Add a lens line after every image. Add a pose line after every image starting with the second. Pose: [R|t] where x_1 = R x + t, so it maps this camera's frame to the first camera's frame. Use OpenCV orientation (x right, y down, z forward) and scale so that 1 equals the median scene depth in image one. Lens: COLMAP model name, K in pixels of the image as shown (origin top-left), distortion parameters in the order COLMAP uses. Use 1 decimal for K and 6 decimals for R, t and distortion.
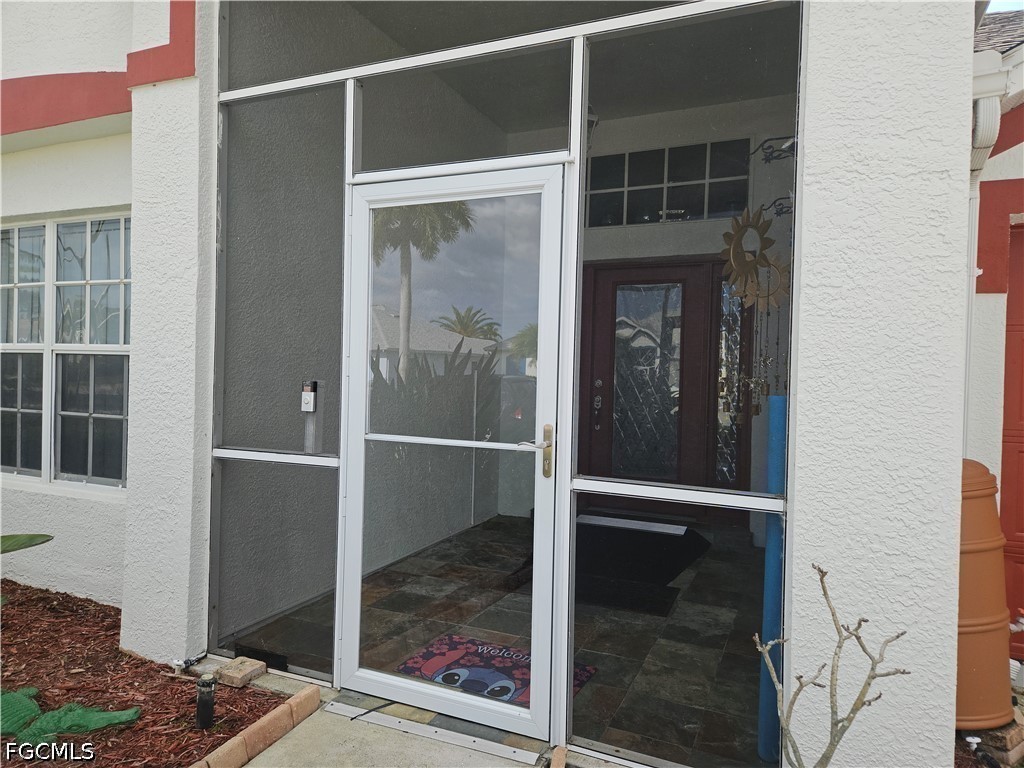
lens RADIAL K [[682.7, 0, 507.1], [0, 682.7, 386.3], [0, 0, 1]] dist [0.083923, -0.071443]
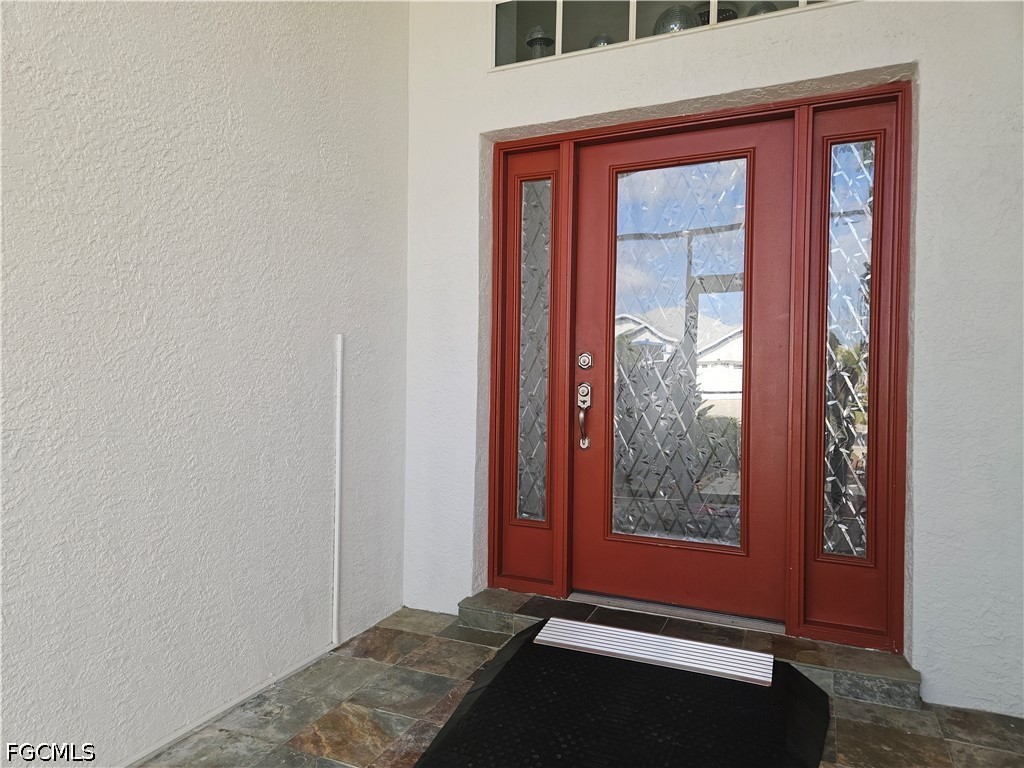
lens RADIAL K [[682.7, 0, 507.1], [0, 682.7, 386.3], [0, 0, 1]] dist [0.083923, -0.071443]
pose [[0.999918, -0.012505, -0.002648, 0.076400], [0.012489, 0.999906, -0.005671, 0.018396], [0.002718, 0.005637, 0.999980, 0.483002]]
